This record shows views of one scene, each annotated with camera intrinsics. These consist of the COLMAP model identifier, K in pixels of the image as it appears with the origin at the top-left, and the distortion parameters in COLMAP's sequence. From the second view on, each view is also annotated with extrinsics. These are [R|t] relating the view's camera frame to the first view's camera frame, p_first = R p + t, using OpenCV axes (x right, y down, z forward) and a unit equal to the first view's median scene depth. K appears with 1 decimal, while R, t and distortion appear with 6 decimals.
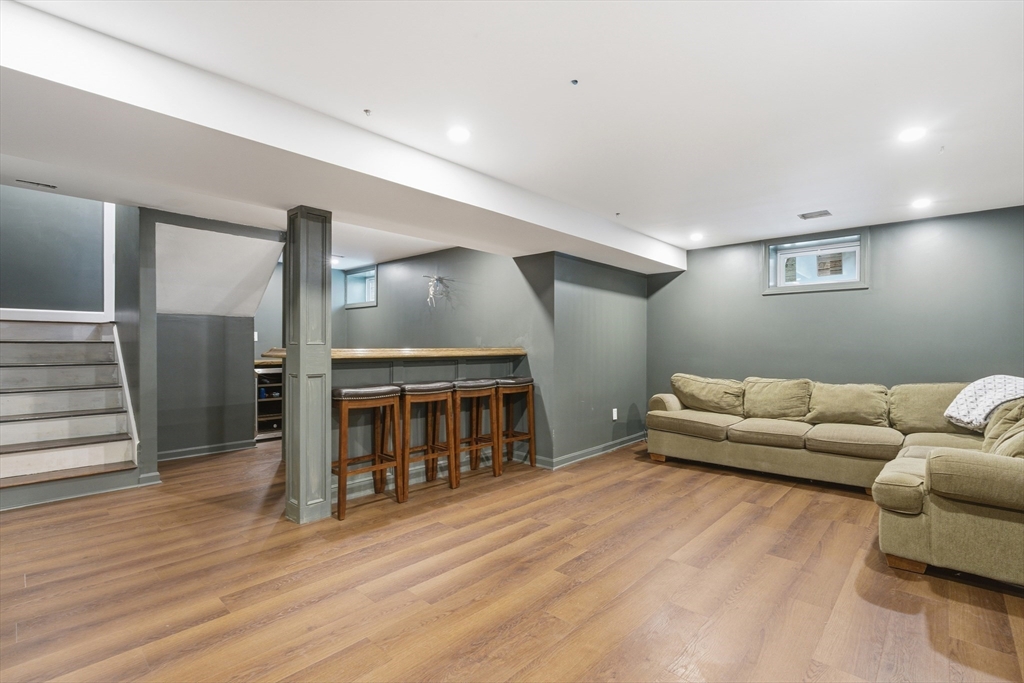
lens RADIAL K [[468.3, 0, 515.3], [0, 468.3, 343.7], [0, 0, 1]] dist [-0.003041, -0.000320]
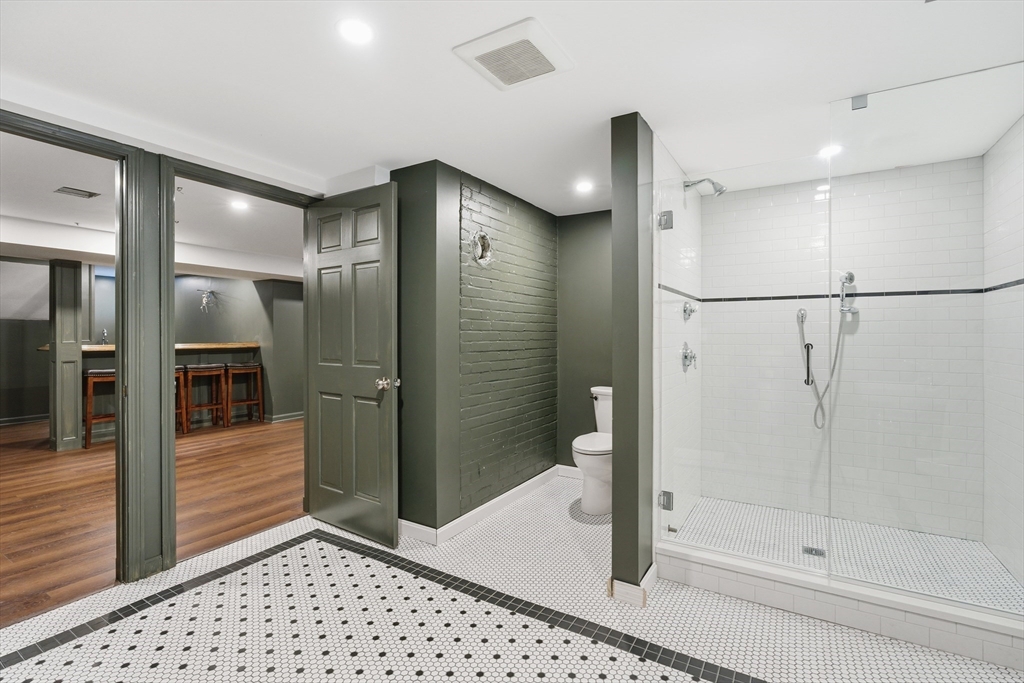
lens RADIAL K [[468.3, 0, 509.1], [0, 468.3, 338.2], [0, 0, 1]] dist [-0.003041, -0.000320]
pose [[0.981644, -0.008993, 0.190509, 0.621106], [0.007598, 0.999939, 0.008051, -0.013065], [-0.190570, -0.006456, 0.981652, -0.720307]]
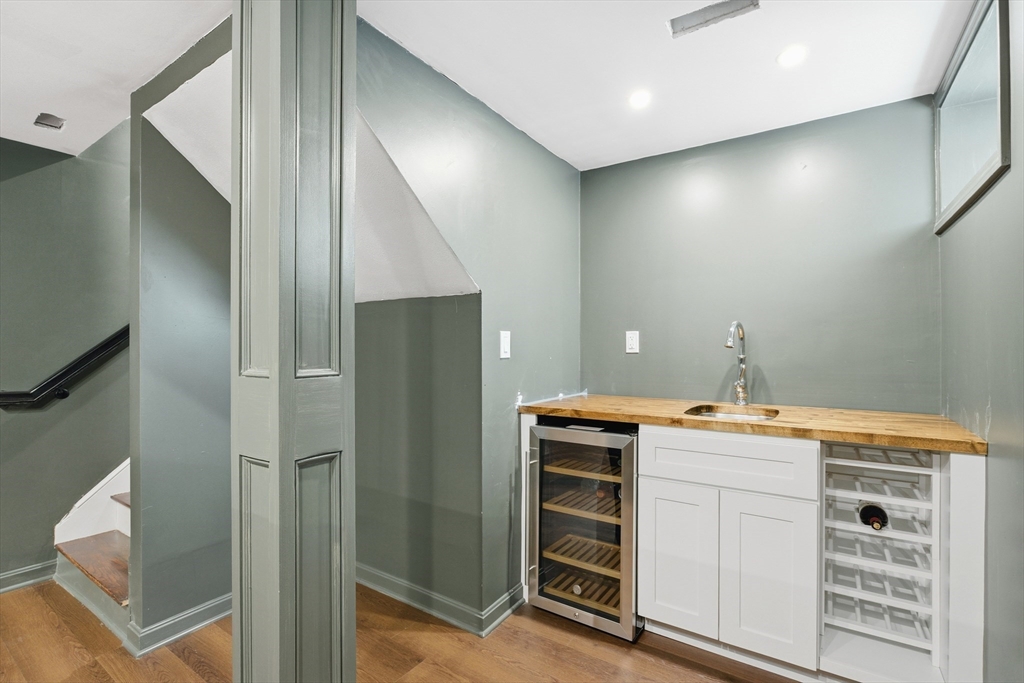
lens RADIAL K [[468.3, 0, 510.7], [0, 468.3, 345.8], [0, 0, 1]] dist [-0.003041, -0.000320]
pose [[0.151710, -0.004814, -0.988413, -0.115153], [0.002833, 0.999986, -0.004435, -0.006441], [0.988421, -0.002128, 0.151722, 0.624161]]
